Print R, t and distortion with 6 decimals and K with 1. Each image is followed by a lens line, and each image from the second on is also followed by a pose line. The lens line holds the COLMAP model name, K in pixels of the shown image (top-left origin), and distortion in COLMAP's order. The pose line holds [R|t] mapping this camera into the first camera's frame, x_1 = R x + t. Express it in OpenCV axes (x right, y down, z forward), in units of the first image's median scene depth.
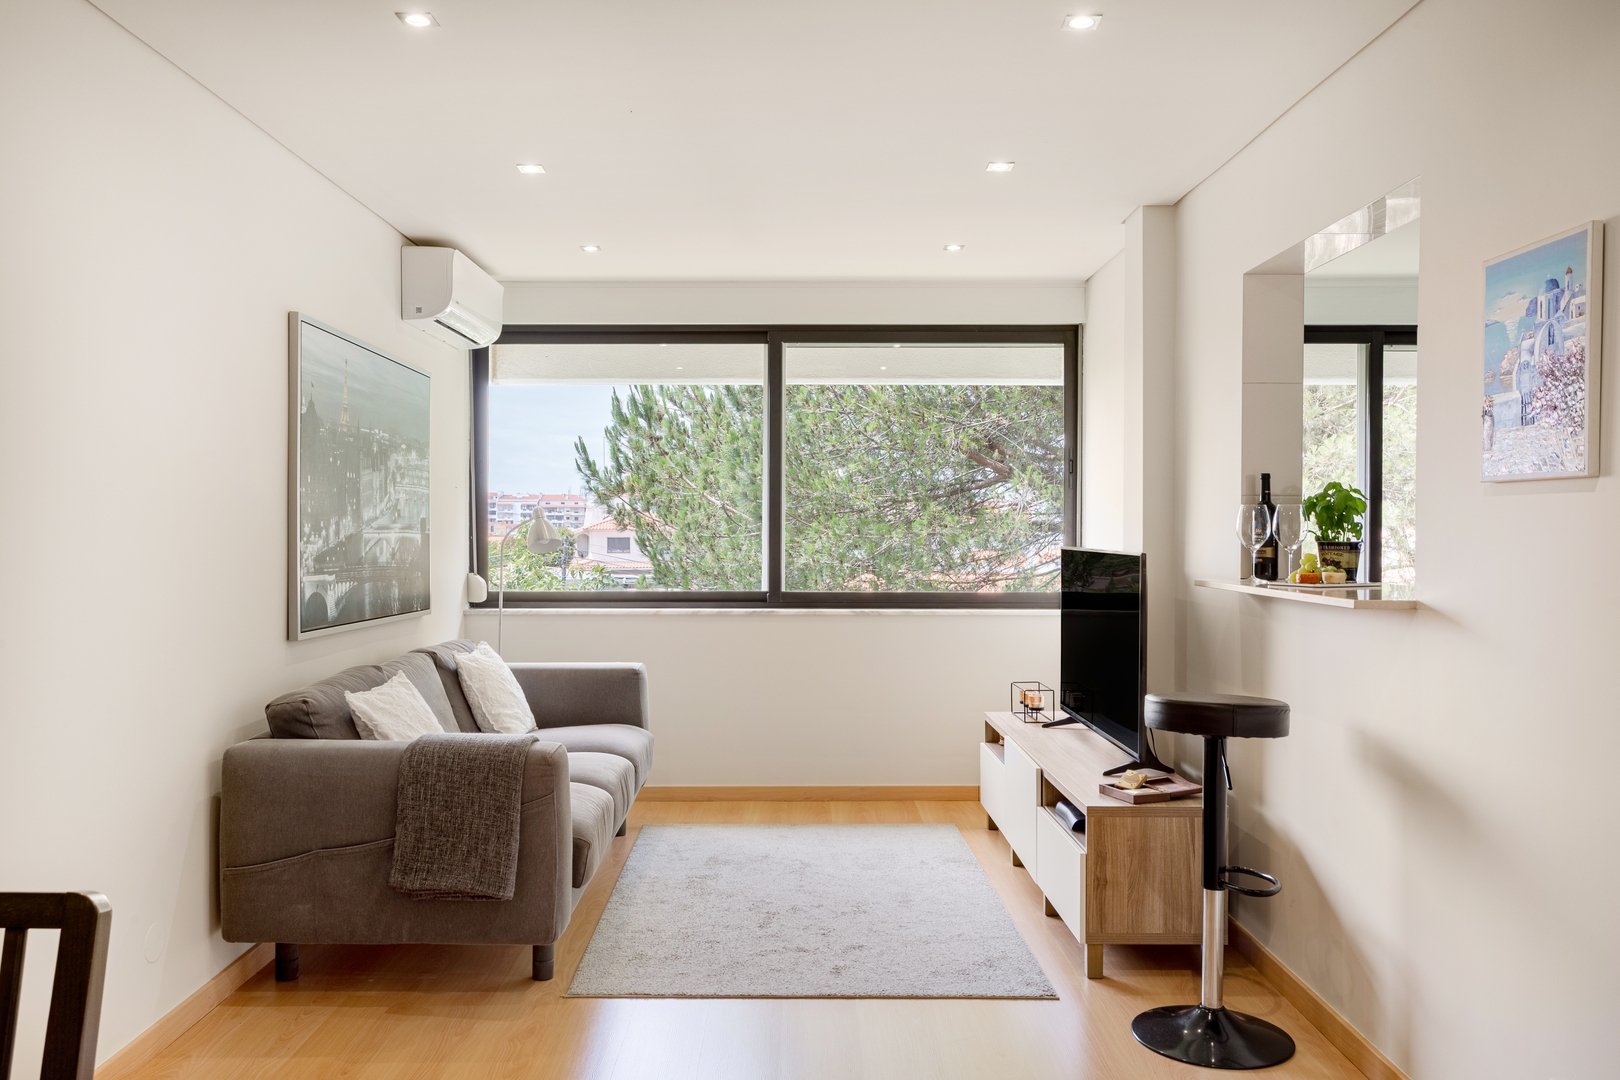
lens RADIAL K [[1246.5, 0, 810.0], [0, 1246.5, 540.0], [0, 0, 1]] dist [-0.001356, 0.000059]
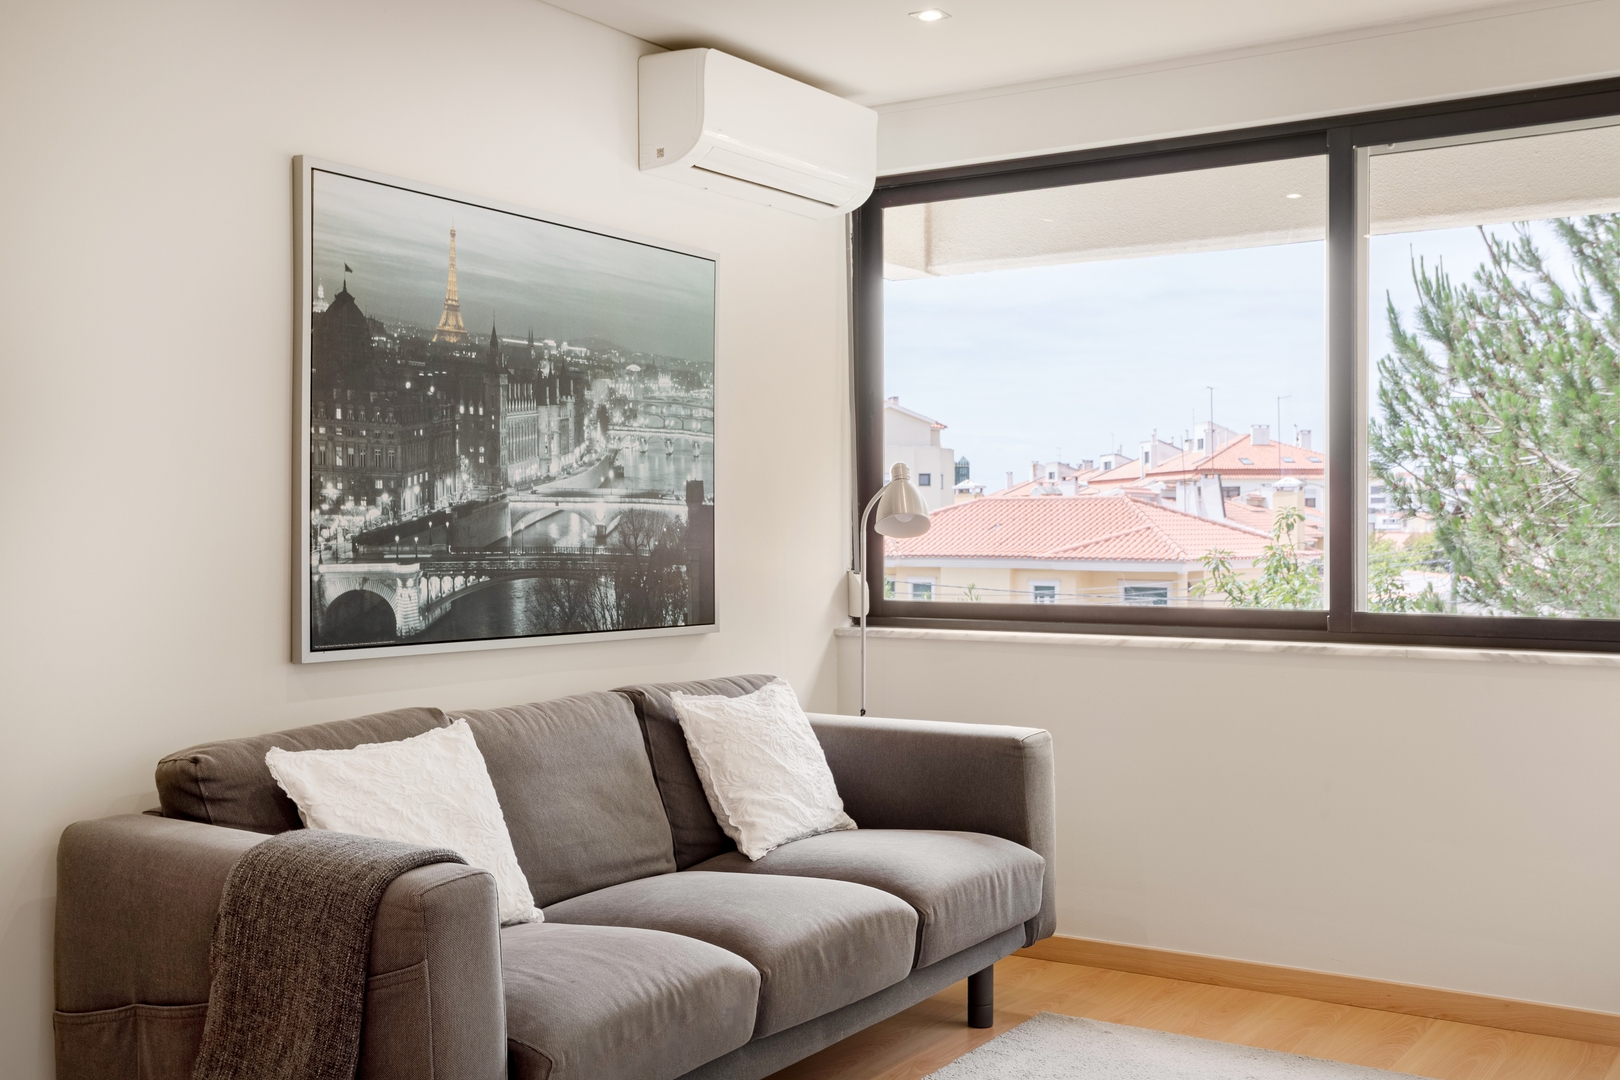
lens RADIAL K [[1705.0, 0, 810.0], [0, 1705.0, 540.0], [0, 0, 1]] dist [0.004713, 0.033473]
pose [[0.833698, 0.000869, -0.552220, 0.272244], [-0.000832, 1.000000, 0.000318, 0.014931], [0.552220, 0.000194, 0.833698, 0.374384]]
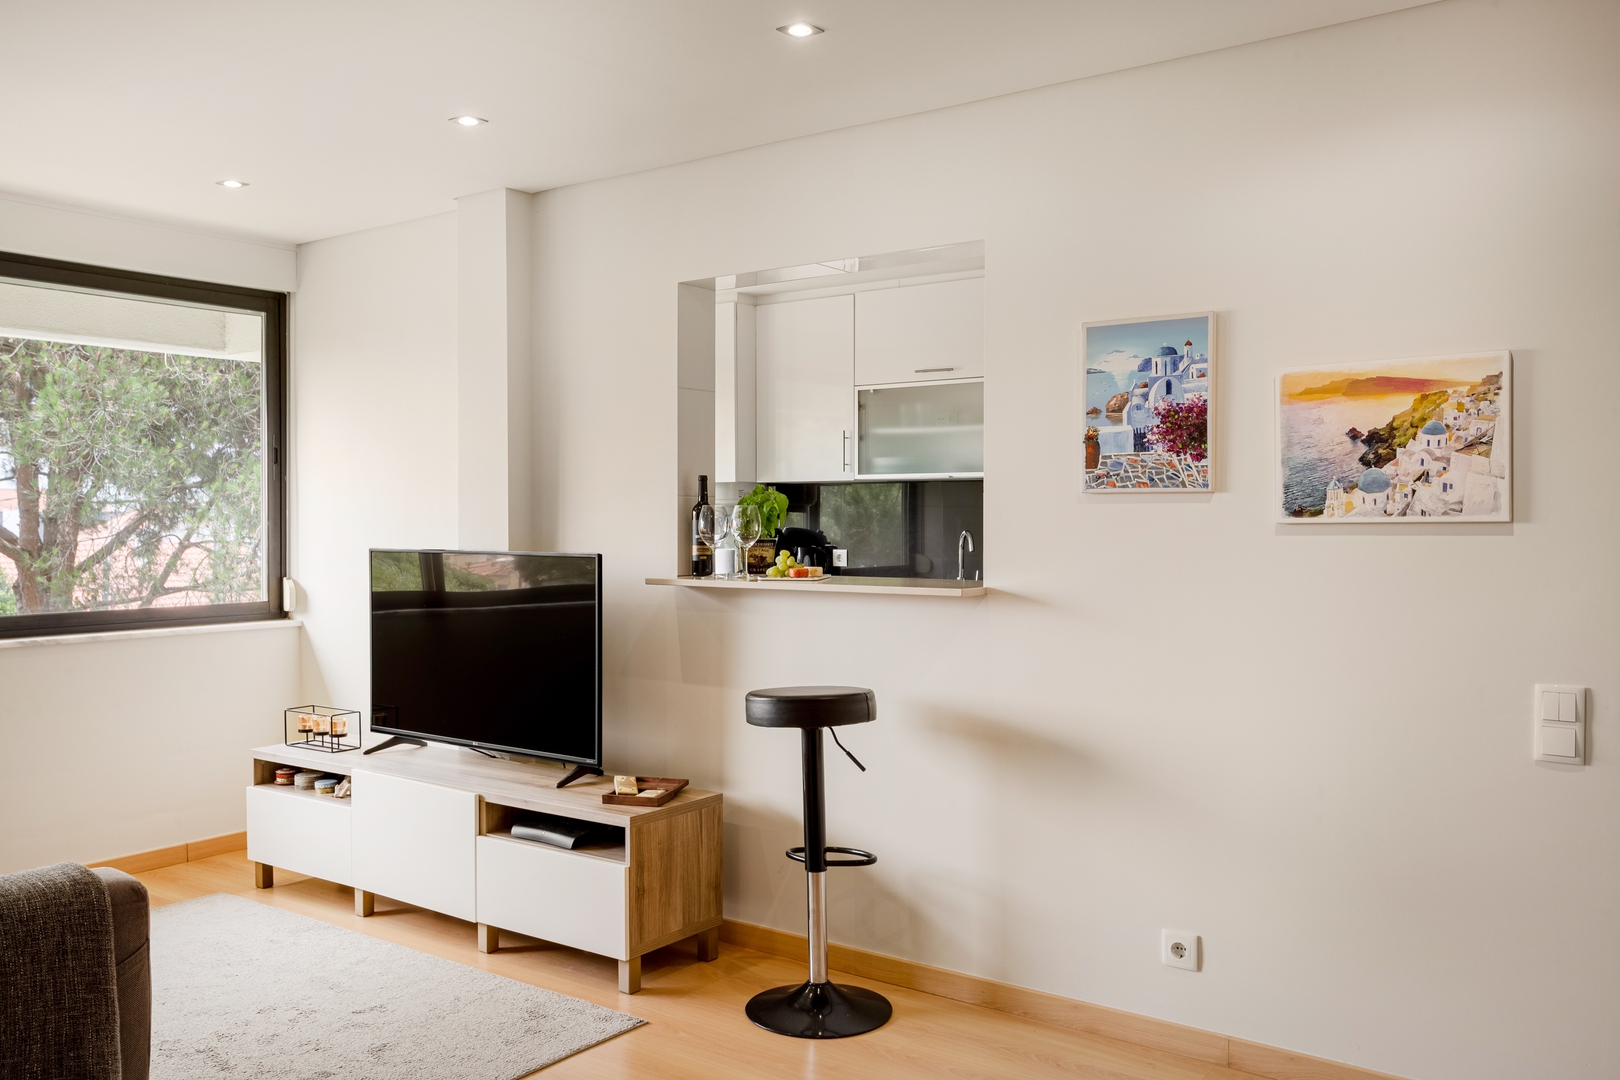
lens RADIAL K [[1260.2, 0, 810.0], [0, 1260.2, 540.0], [0, 0, 1]] dist [0.005670, -0.086159]
pose [[0.582360, -0.009655, 0.812874, -0.416010], [0.007973, 0.999949, 0.006165, -0.004141], [-0.812892, 0.002891, 0.582408, 0.275818]]
